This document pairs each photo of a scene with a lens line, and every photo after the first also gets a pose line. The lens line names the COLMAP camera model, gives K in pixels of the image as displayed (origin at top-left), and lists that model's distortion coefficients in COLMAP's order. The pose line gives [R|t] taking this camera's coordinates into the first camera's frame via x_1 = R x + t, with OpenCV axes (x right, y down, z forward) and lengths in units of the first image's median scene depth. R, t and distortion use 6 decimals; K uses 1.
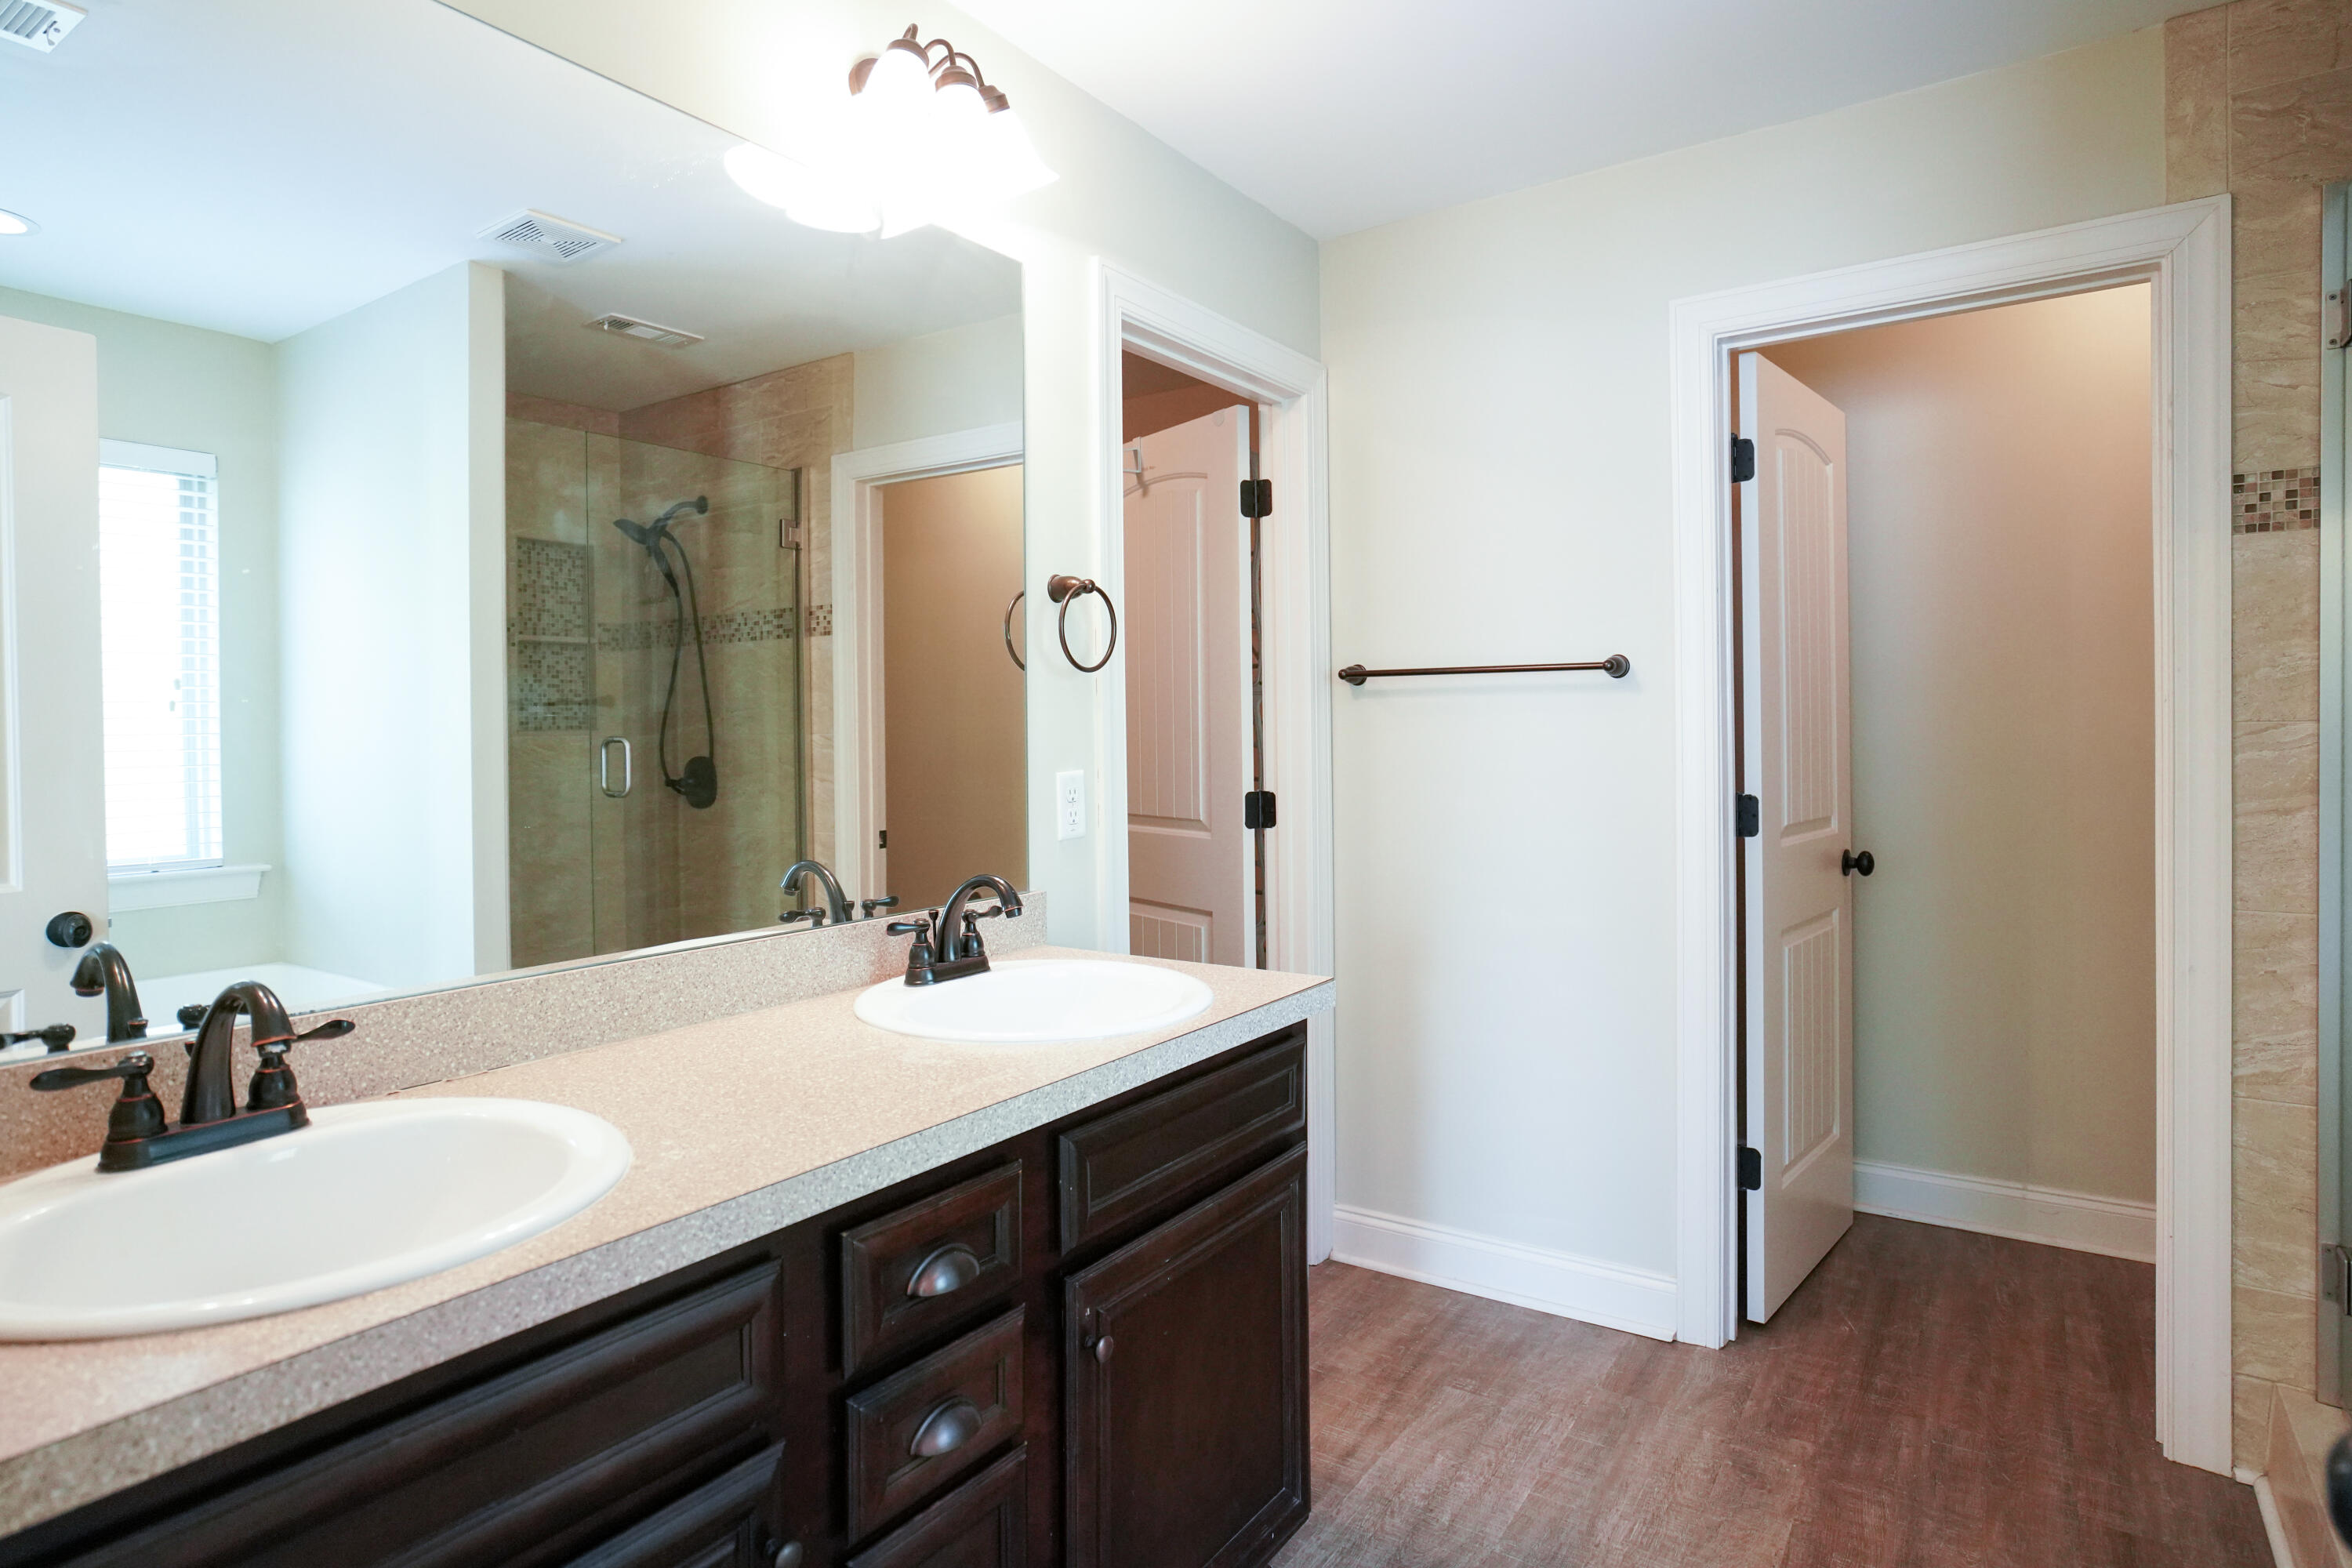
lens RADIAL K [[1248.7, 0, 1195.0], [0, 1248.7, 719.1], [0, 0, 1]] dist [-0.004691, -0.000520]
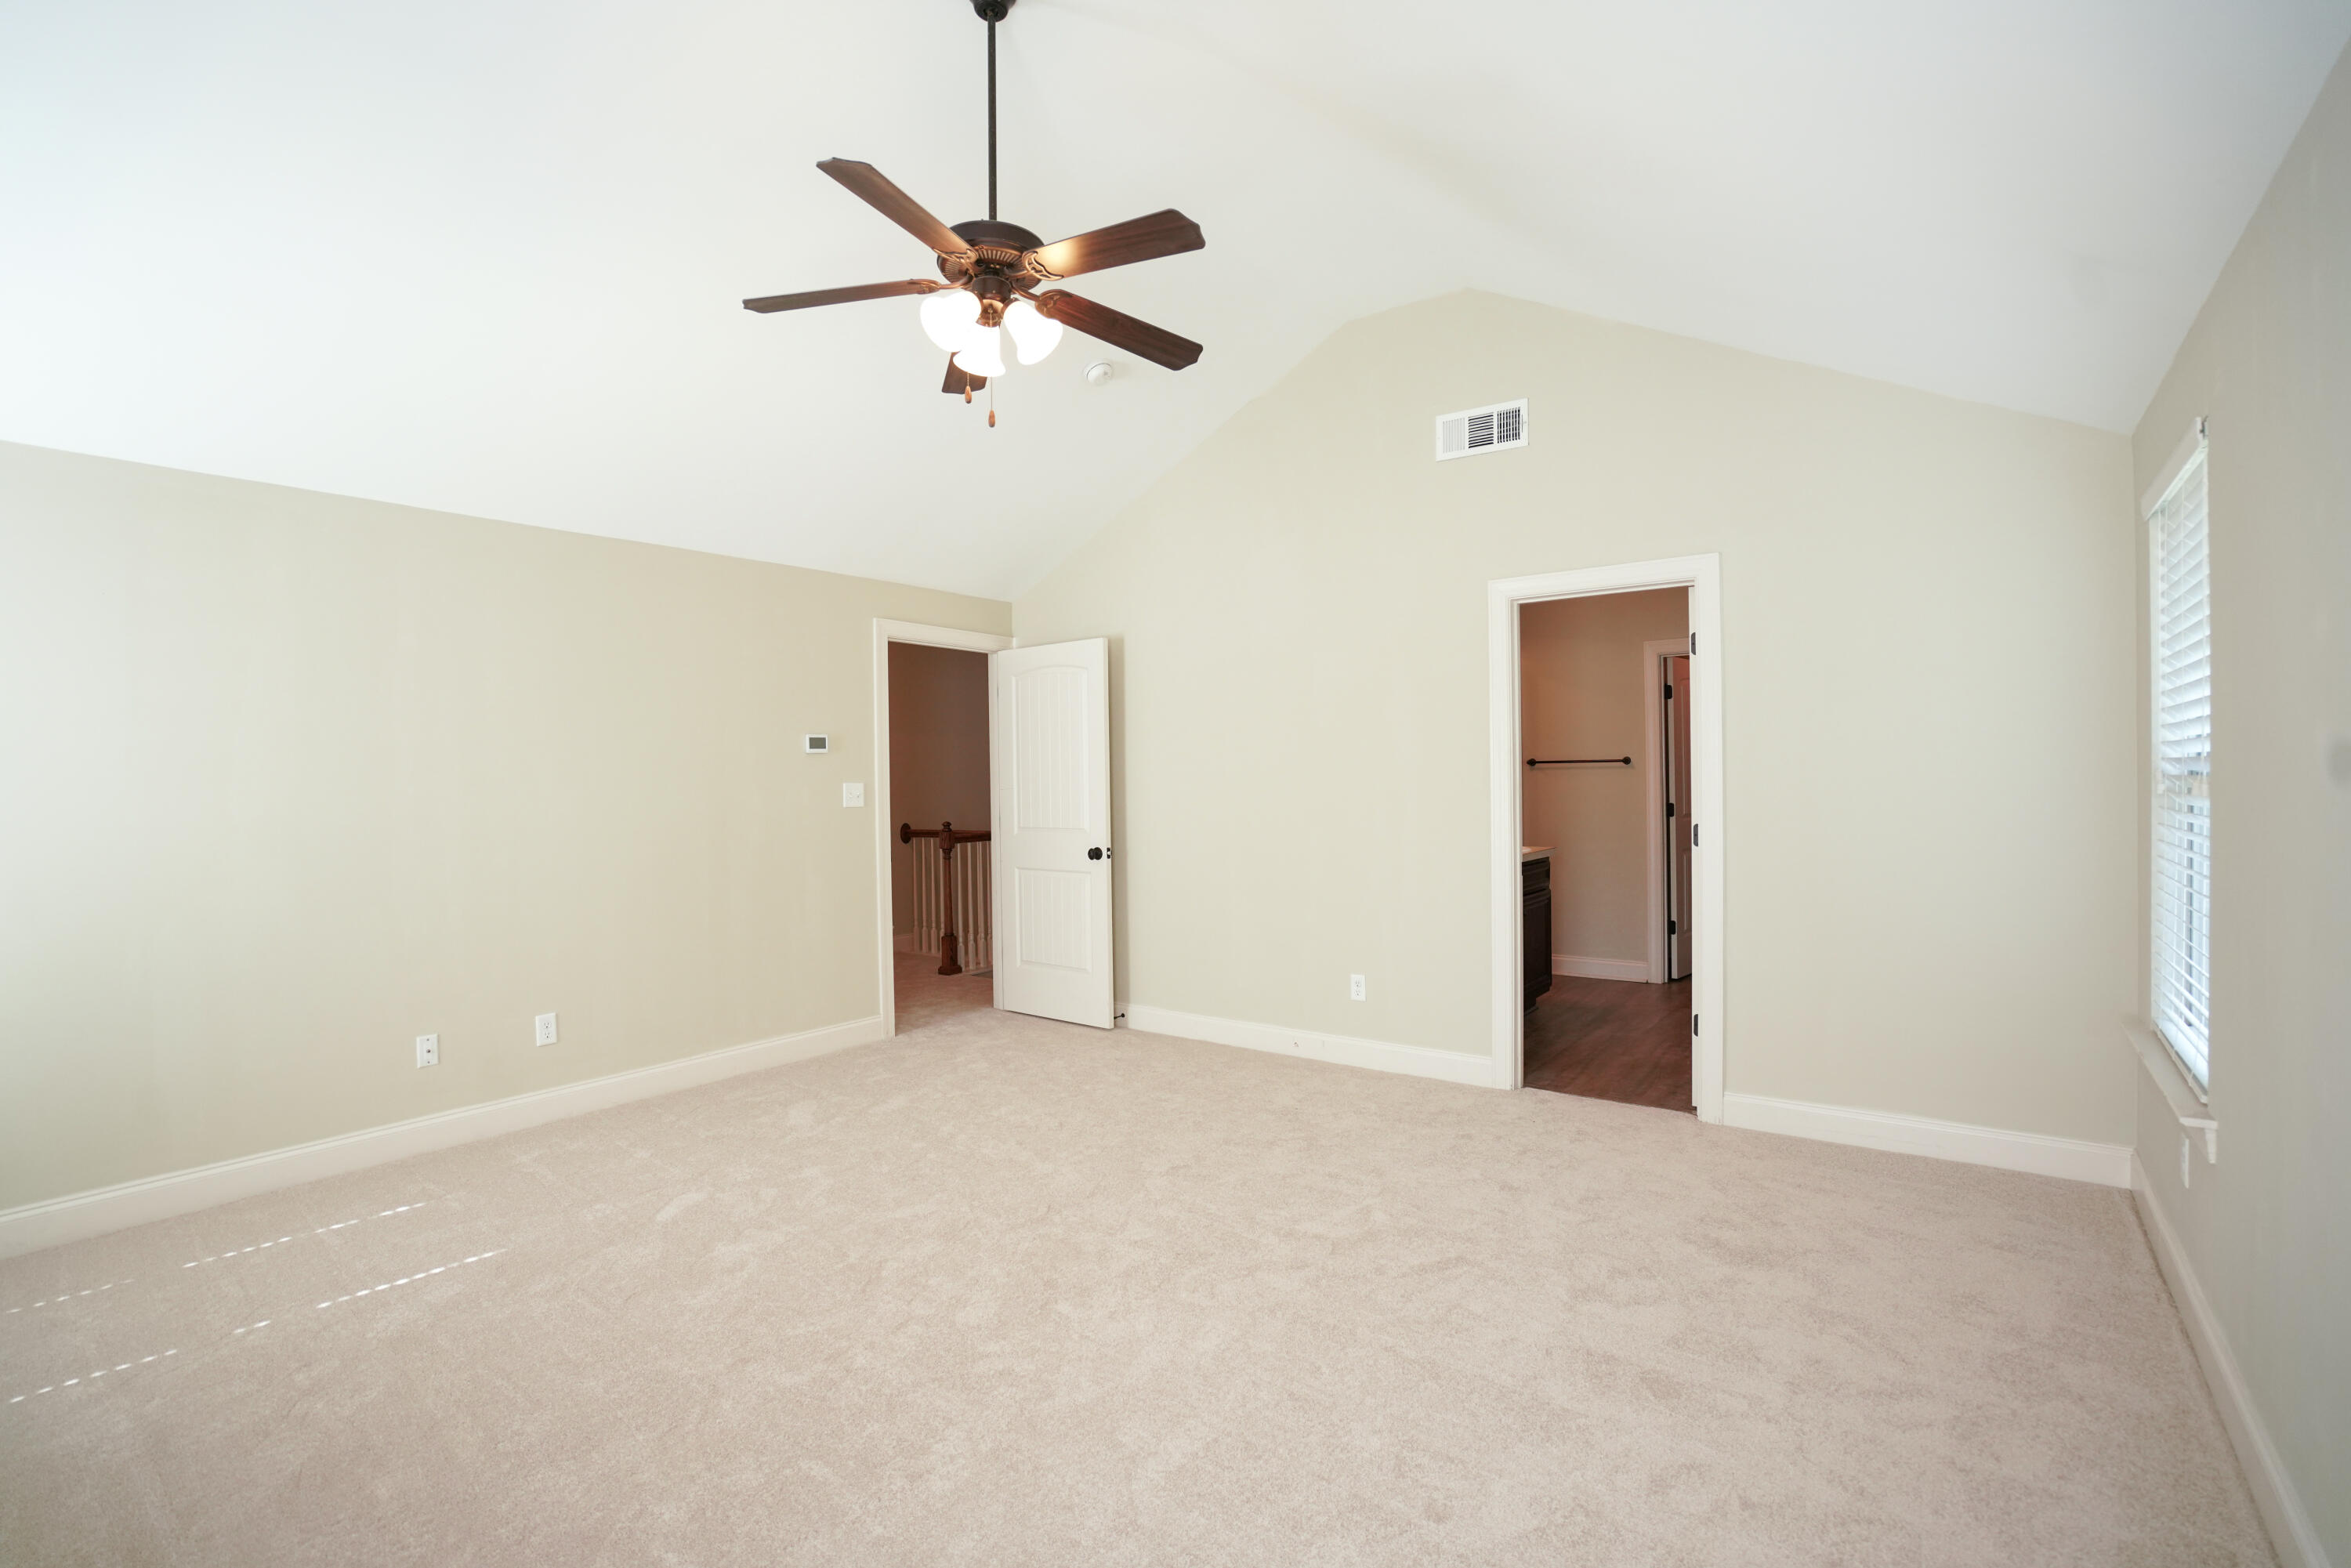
lens RADIAL K [[1085.7, 0, 1174.9], [0, 1085.7, 776.8], [0, 0, 1]] dist [-0.041546, 0.009872]
pose [[0.999185, -0.001425, -0.040351, -0.280759], [0.001007, 0.999946, -0.010361, 0.009842], [0.040364, 0.010312, 0.999132, -0.713646]]
